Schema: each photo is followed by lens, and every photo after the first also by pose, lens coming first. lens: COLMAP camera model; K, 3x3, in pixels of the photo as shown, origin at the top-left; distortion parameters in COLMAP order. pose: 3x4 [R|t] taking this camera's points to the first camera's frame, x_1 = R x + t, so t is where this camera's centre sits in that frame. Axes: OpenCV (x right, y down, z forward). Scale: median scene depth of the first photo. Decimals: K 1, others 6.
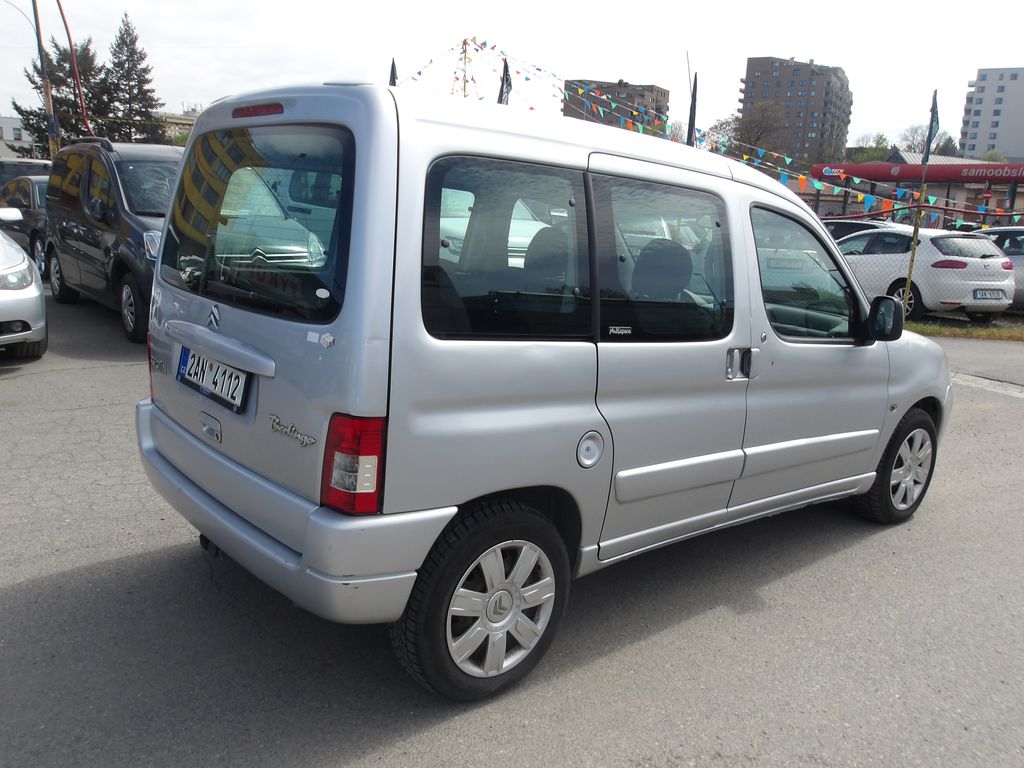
lens RADIAL K [[878.3, 0, 512.0], [0, 878.3, 384.0], [0, 0, 1]] dist [-0.022651, 0.020575]
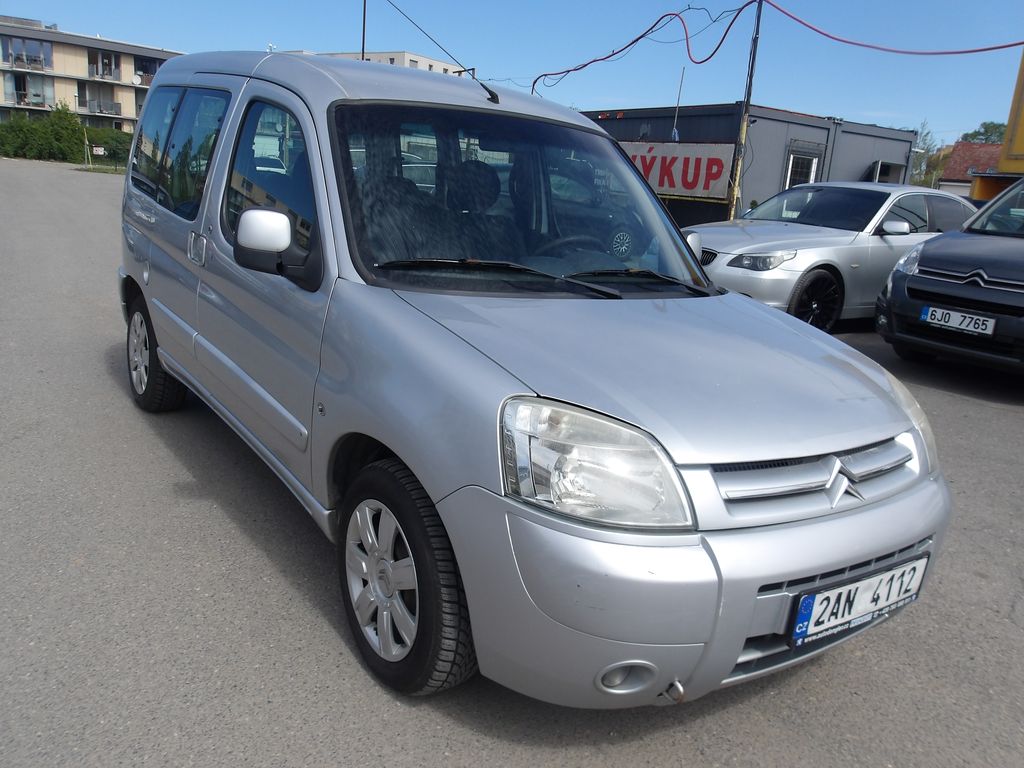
lens RADIAL K [[871.3, 0, 512.0], [0, 871.3, 384.0], [0, 0, 1]] dist [-0.019224, 0.011452]
pose [[-0.088174, 0.180117, -0.979685, 0.926244], [-0.295558, 0.934494, 0.198409, -0.136989], [0.951247, 0.307049, -0.029163, 1.035951]]
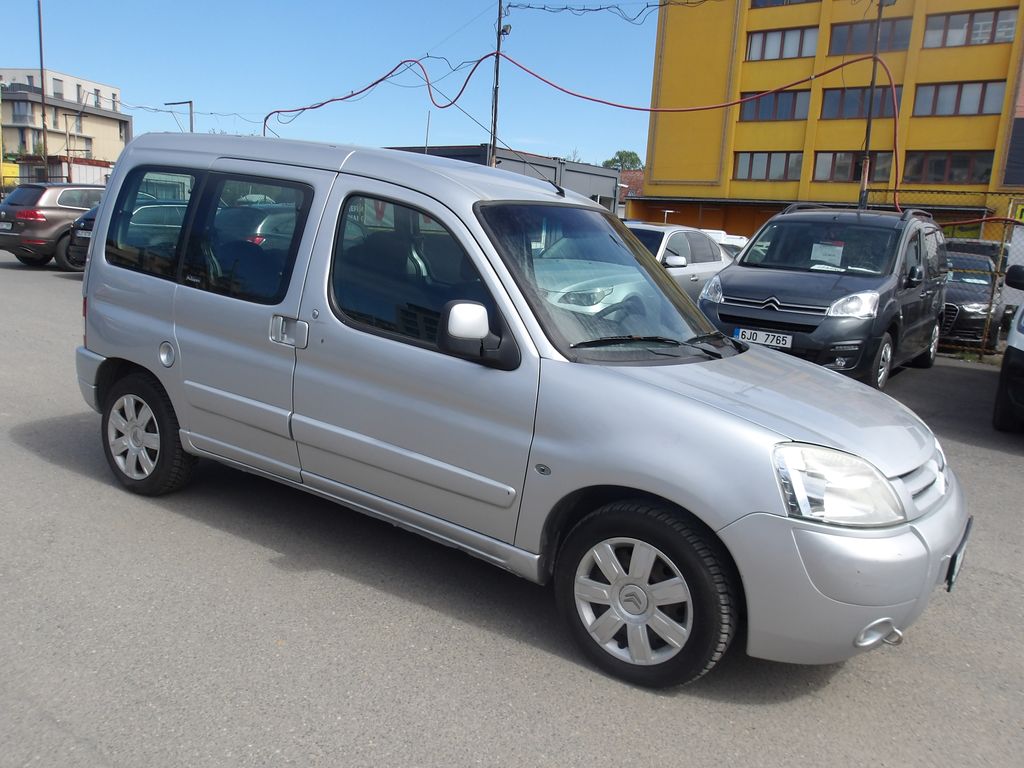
lens RADIAL K [[864.1, 0, 506.9], [0, 864.1, 388.1], [0, 0, 1]] dist [-0.008119, 0.017663]
pose [[0.274610, 0.152036, -0.949460, 1.000987], [-0.253803, 0.963864, 0.080936, -0.082206], [0.927456, 0.218750, 0.303273, 0.671537]]
